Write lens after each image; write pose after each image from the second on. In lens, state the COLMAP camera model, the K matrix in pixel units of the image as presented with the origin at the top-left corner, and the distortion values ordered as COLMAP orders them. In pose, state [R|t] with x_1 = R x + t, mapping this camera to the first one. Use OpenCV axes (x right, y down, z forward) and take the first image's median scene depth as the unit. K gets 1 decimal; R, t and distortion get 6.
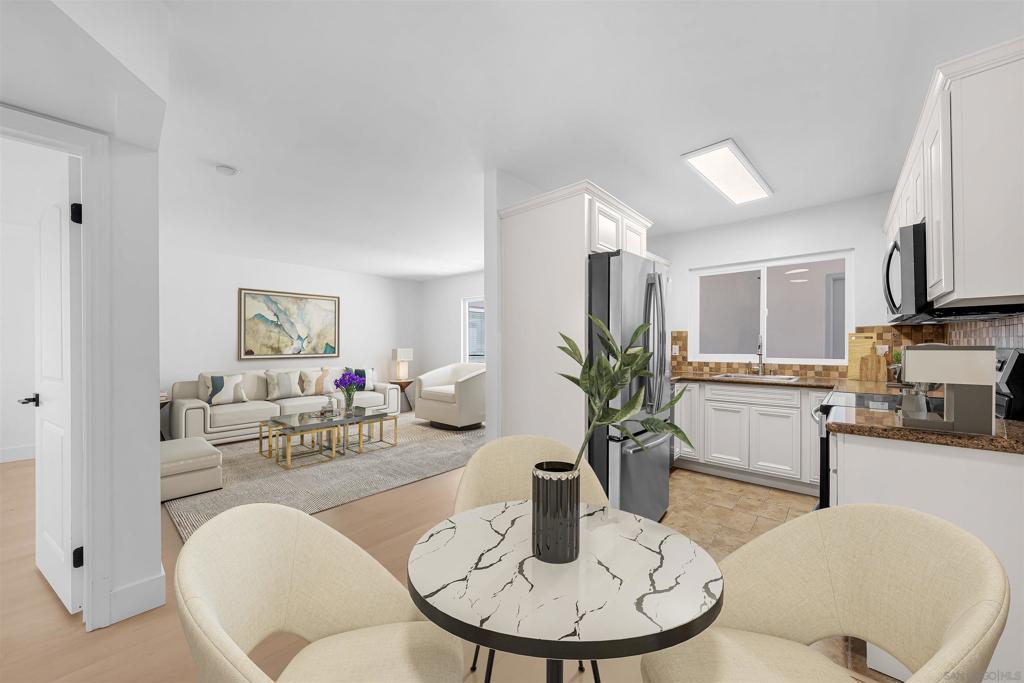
lens RADIAL K [[368.4, 0, 519.5], [0, 368.4, 345.3], [0, 0, 1]] dist [-0.000954, -0.000121]
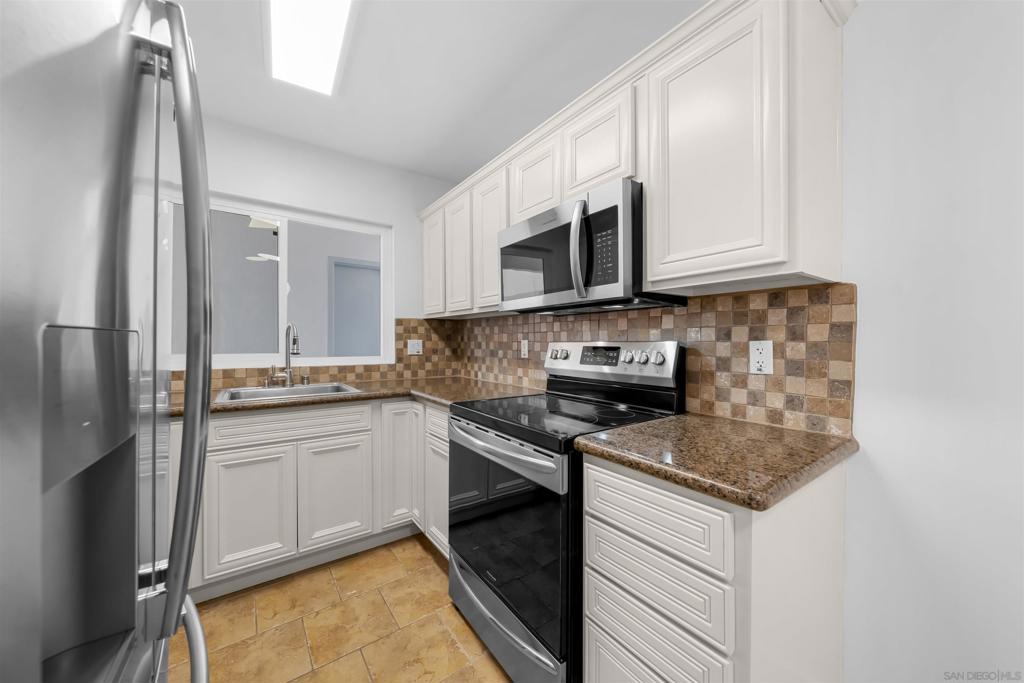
lens RADIAL K [[368.4, 0, 519.5], [0, 368.4, 345.3], [0, 0, 1]] dist [-0.000954, -0.000121]
pose [[0.205252, -0.007141, 0.978683, 0.124864], [-0.002690, 0.999965, 0.007861, 0.005195], [-0.978705, -0.004246, 0.205226, 0.504002]]
